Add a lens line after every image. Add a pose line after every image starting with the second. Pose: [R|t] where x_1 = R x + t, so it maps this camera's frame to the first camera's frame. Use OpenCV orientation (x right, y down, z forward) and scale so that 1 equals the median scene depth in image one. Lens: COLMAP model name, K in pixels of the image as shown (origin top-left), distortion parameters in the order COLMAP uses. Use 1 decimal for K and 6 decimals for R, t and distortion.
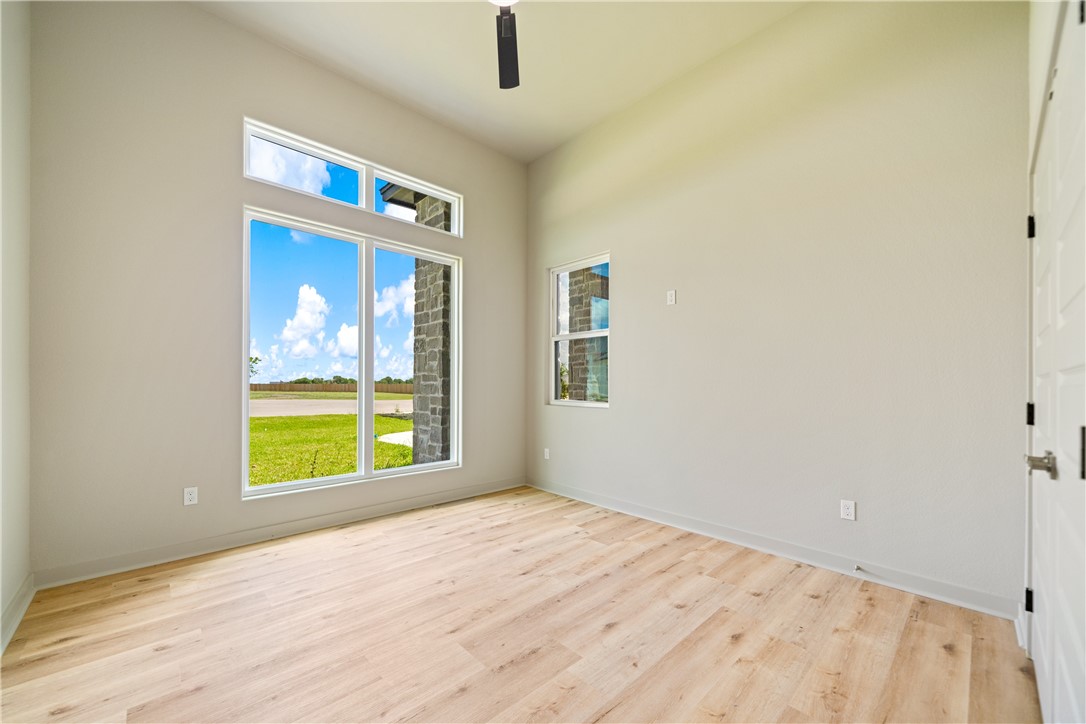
lens RADIAL K [[422.3, 0, 541.6], [0, 422.3, 385.9], [0, 0, 1]] dist [-0.001286, -0.000103]
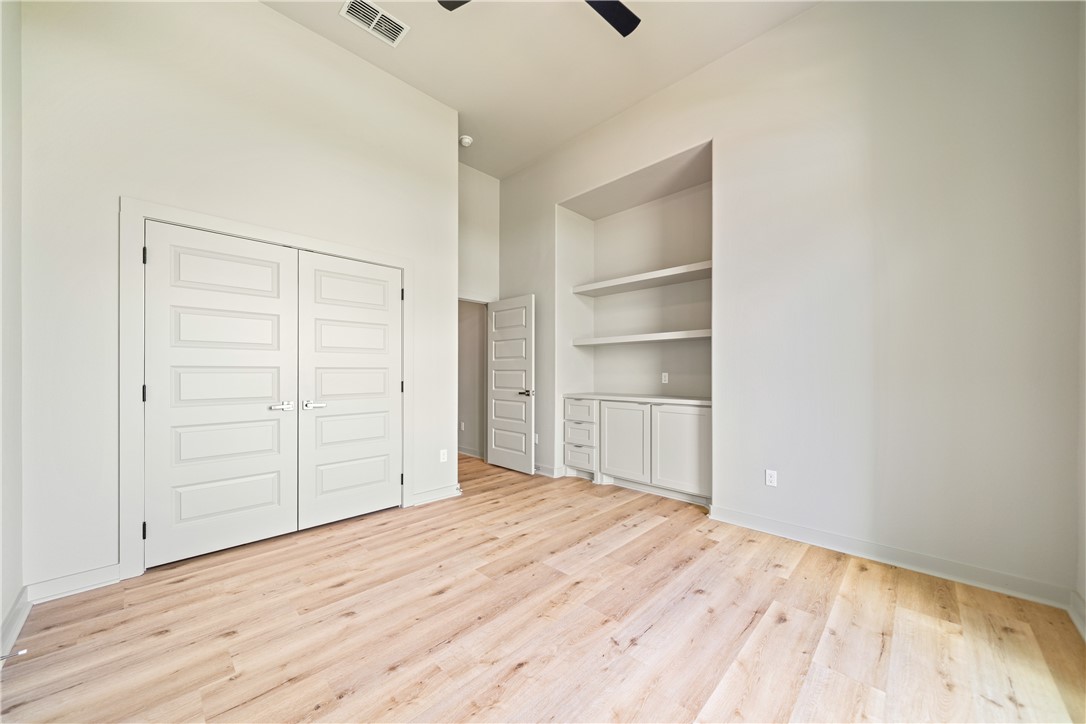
lens RADIAL K [[387.4, 0, 544.0], [0, 387.4, 368.5], [0, 0, 1]] dist [0.000056, -0.000009]
pose [[-0.998989, -0.007804, -0.044279, -0.060542], [-0.007548, 0.999954, -0.005966, -0.013129], [0.044323, -0.005625, -0.999001, 2.019207]]
